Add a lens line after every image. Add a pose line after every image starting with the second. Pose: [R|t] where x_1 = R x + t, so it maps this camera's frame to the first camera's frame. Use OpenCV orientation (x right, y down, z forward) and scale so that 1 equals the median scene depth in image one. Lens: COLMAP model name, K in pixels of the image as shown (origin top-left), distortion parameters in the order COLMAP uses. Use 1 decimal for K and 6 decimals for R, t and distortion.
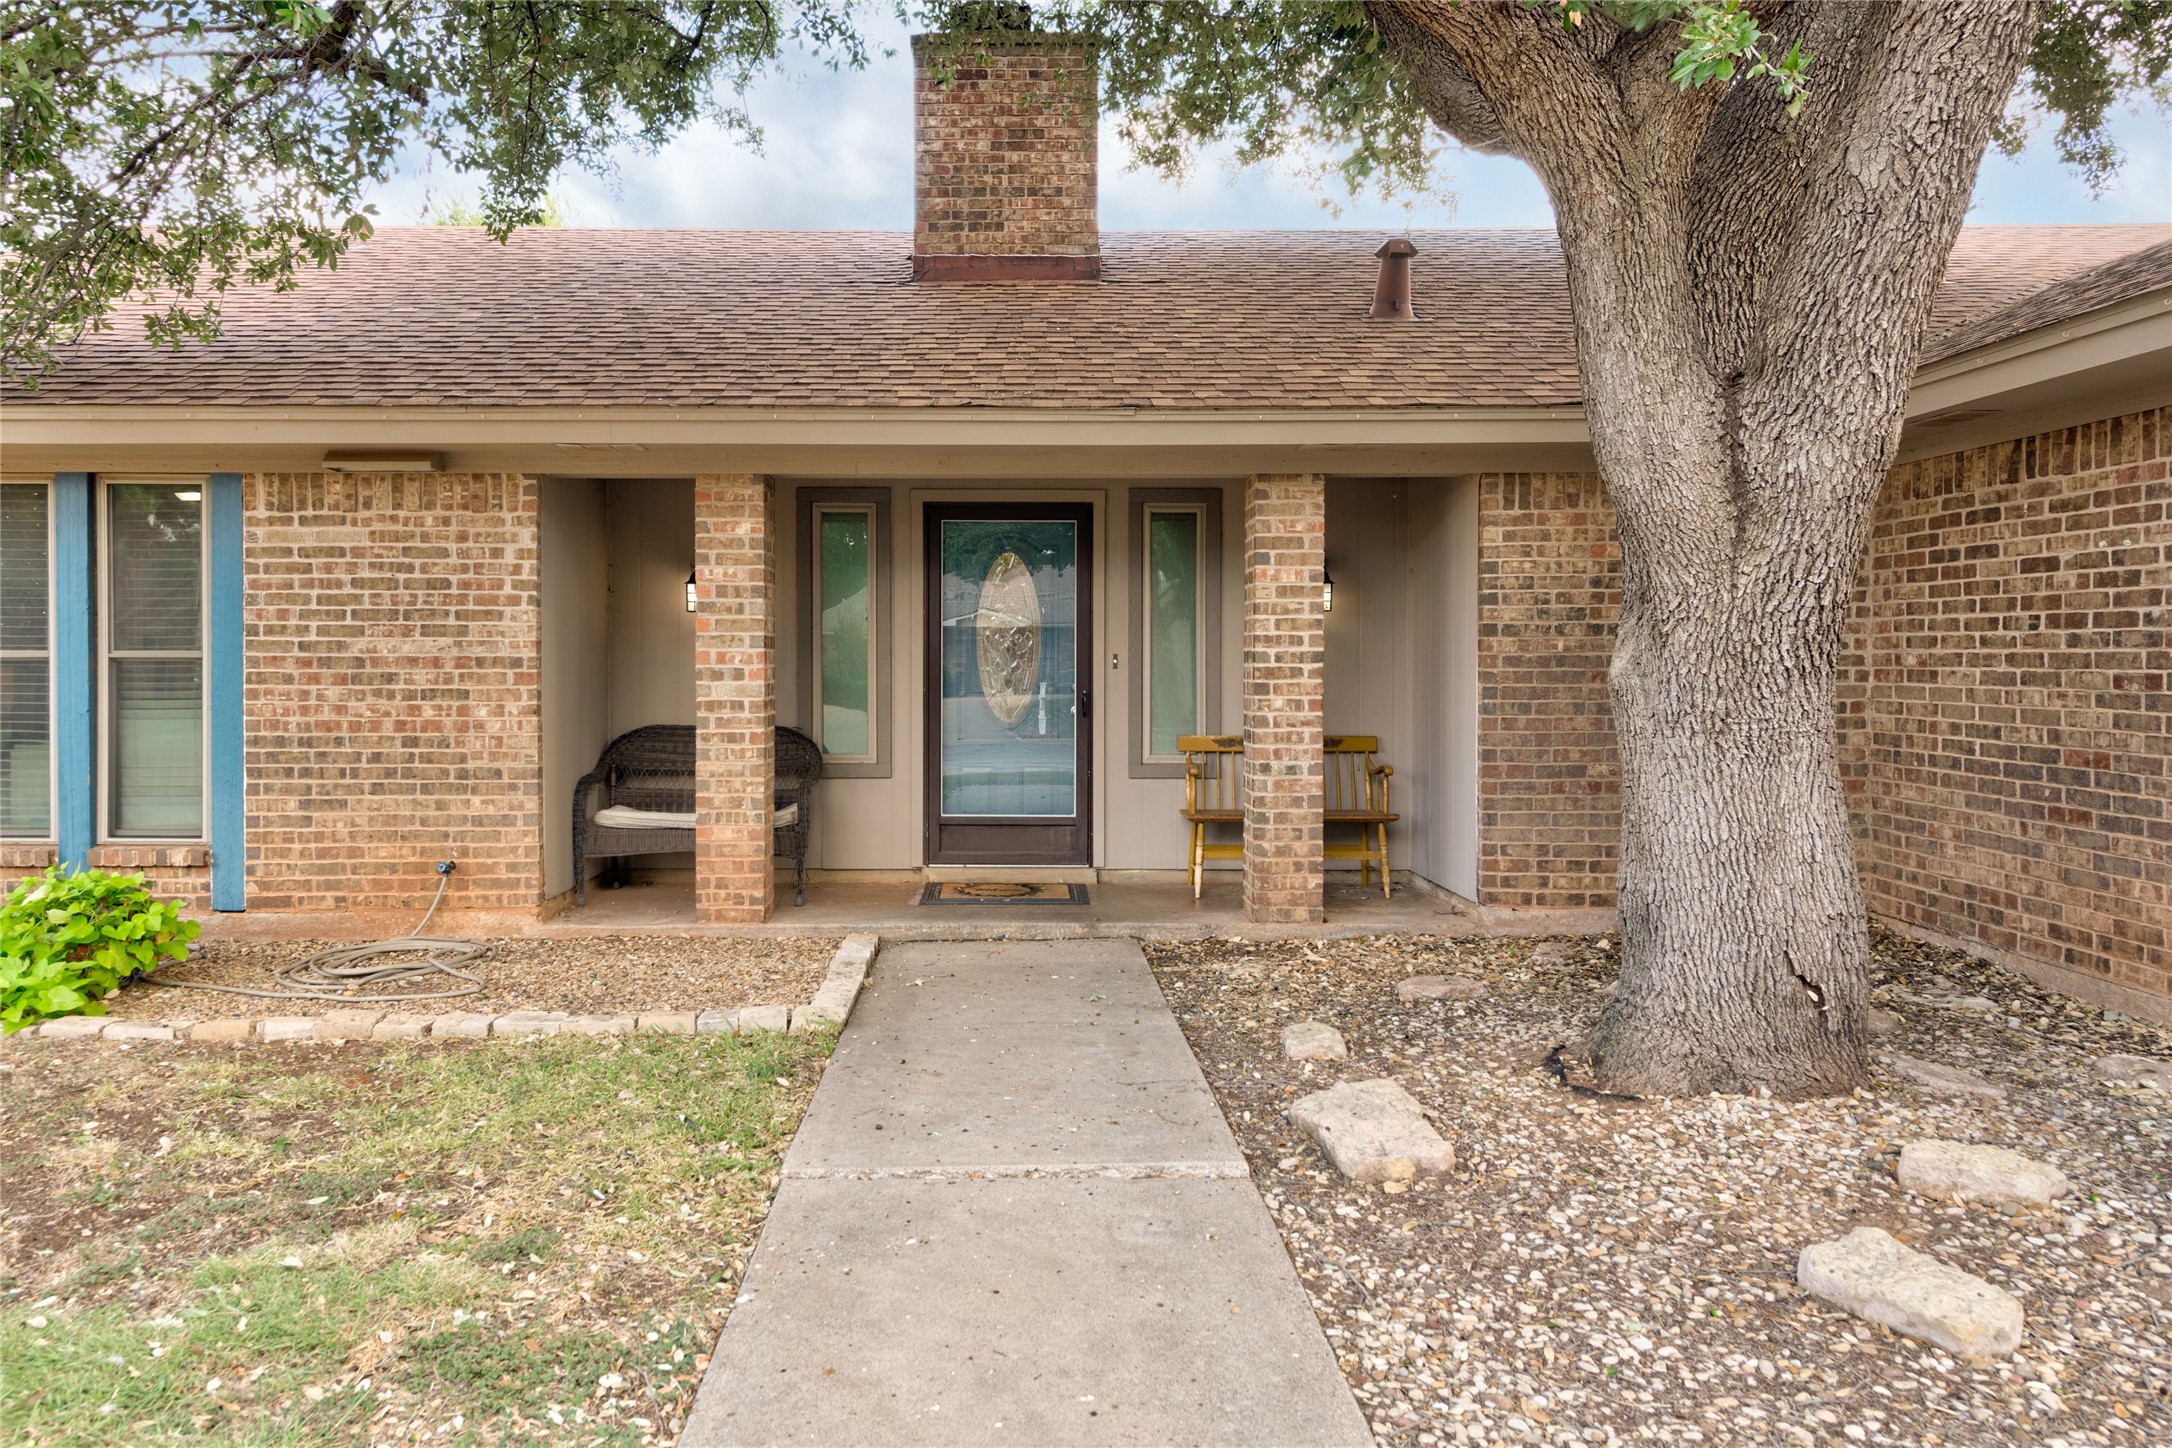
lens RADIAL K [[1318.8, 0, 1075.6], [0, 1318.8, 636.1], [0, 0, 1]] dist [0.000591, 0.000211]
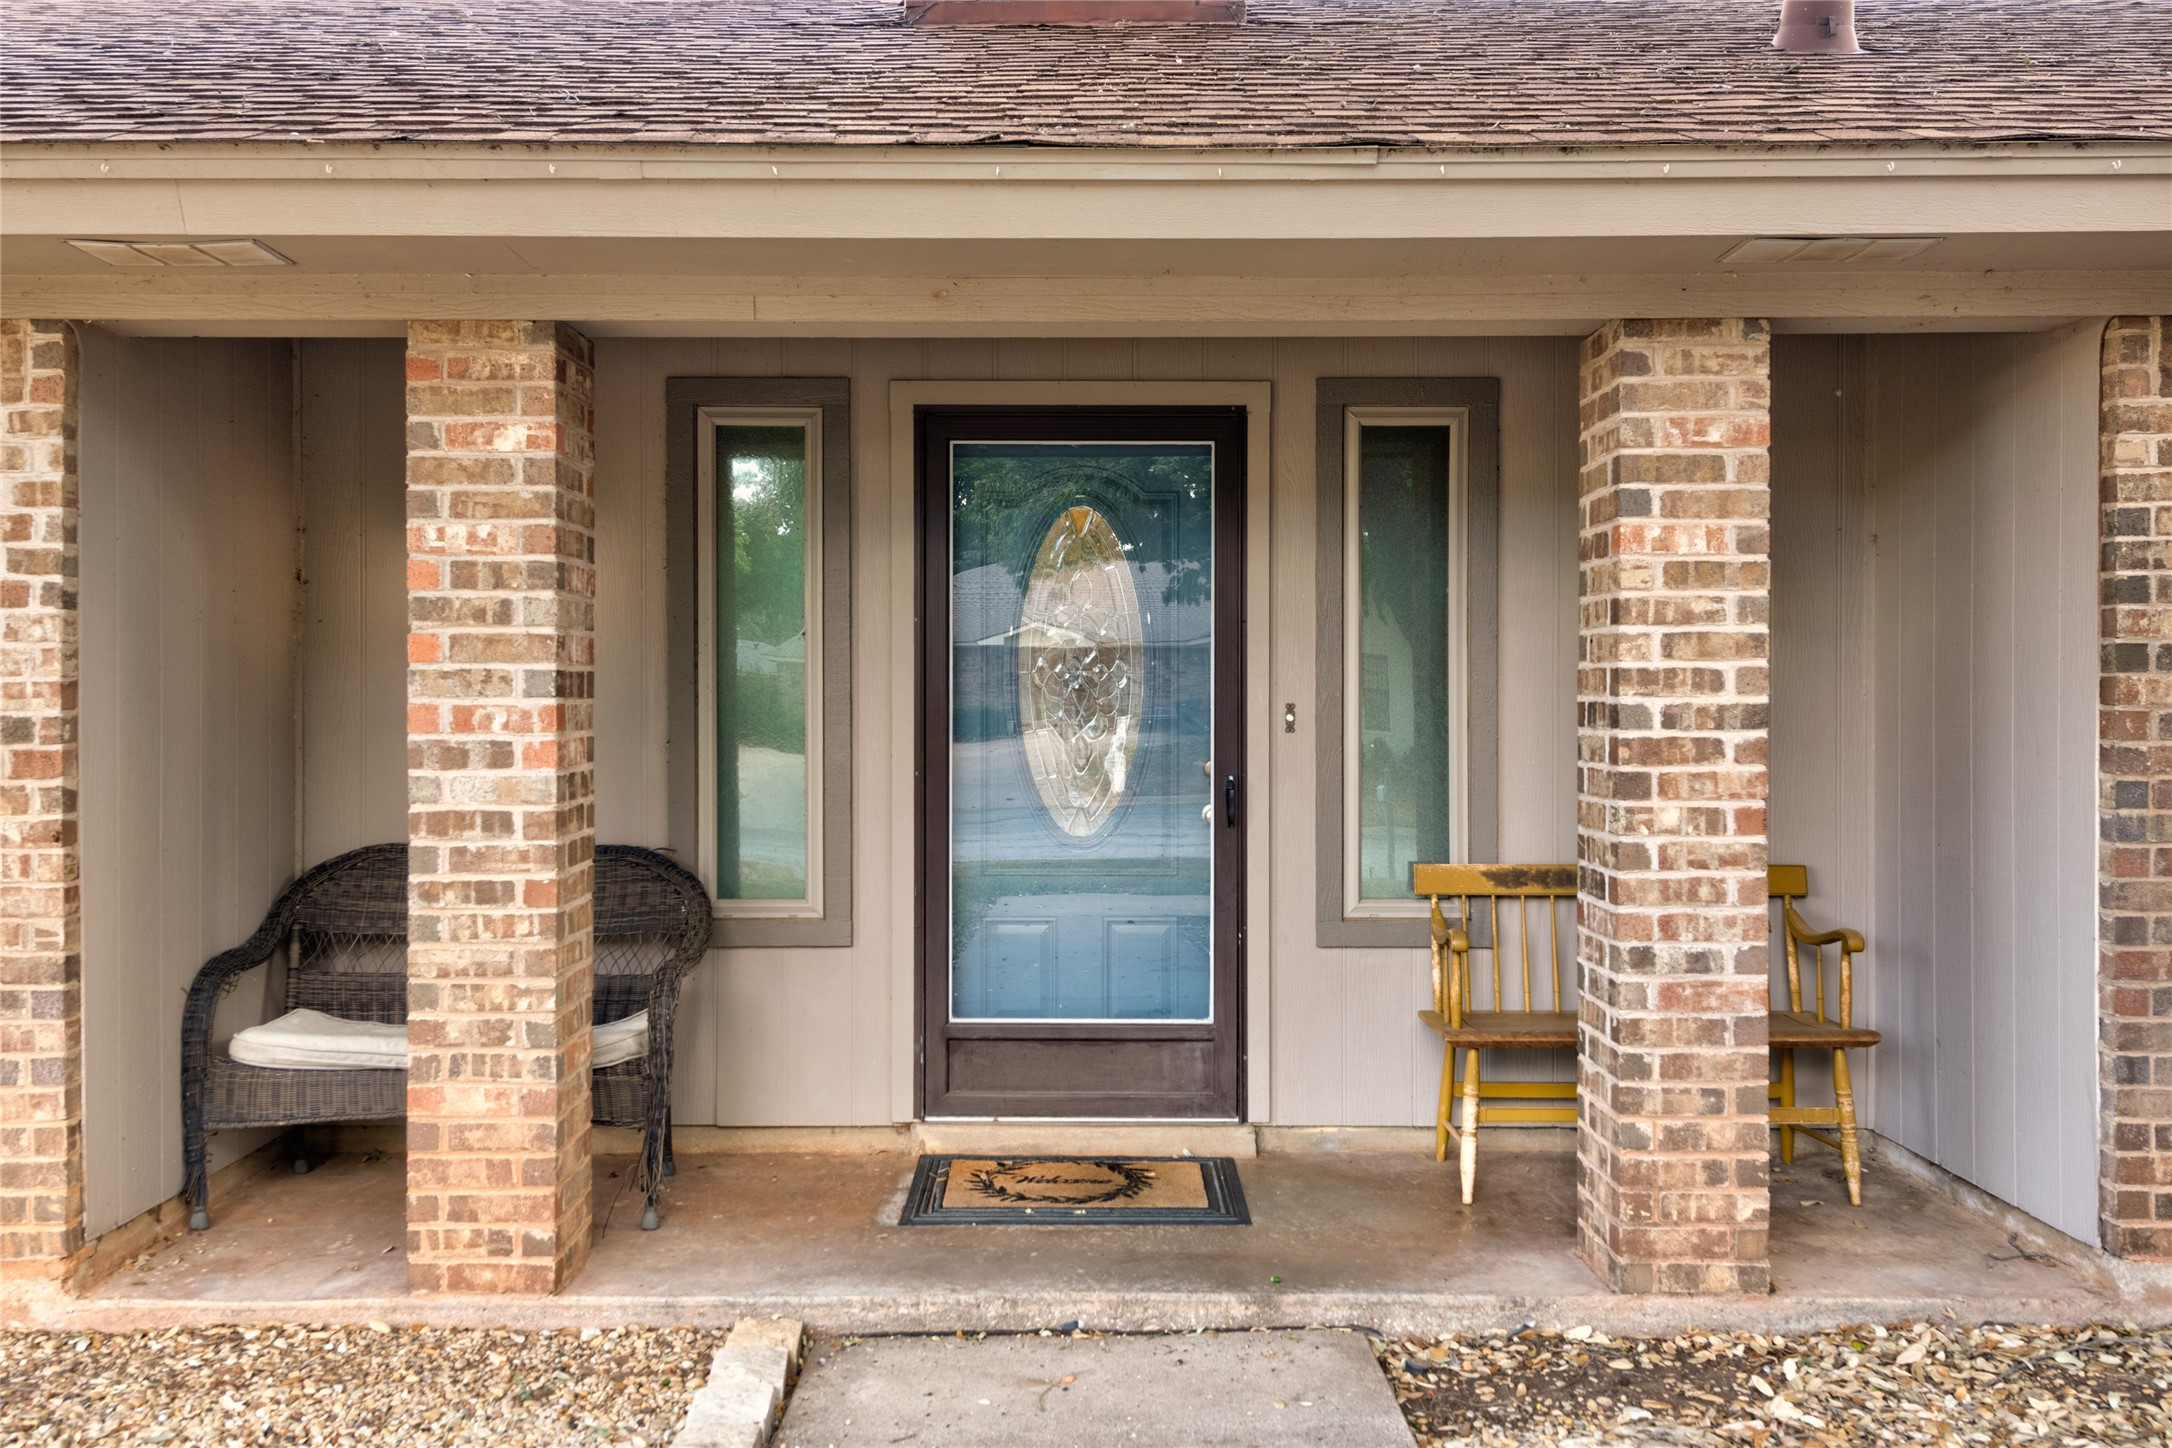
lens RADIAL K [[1318.8, 0, 1075.6], [0, 1318.8, 636.1], [0, 0, 1]] dist [0.000591, 0.000211]
pose [[0.999054, -0.001011, -0.043474, -0.033493], [0.000354, 0.999886, -0.015116, -0.005291], [0.043484, 0.015087, 0.998940, 0.531015]]
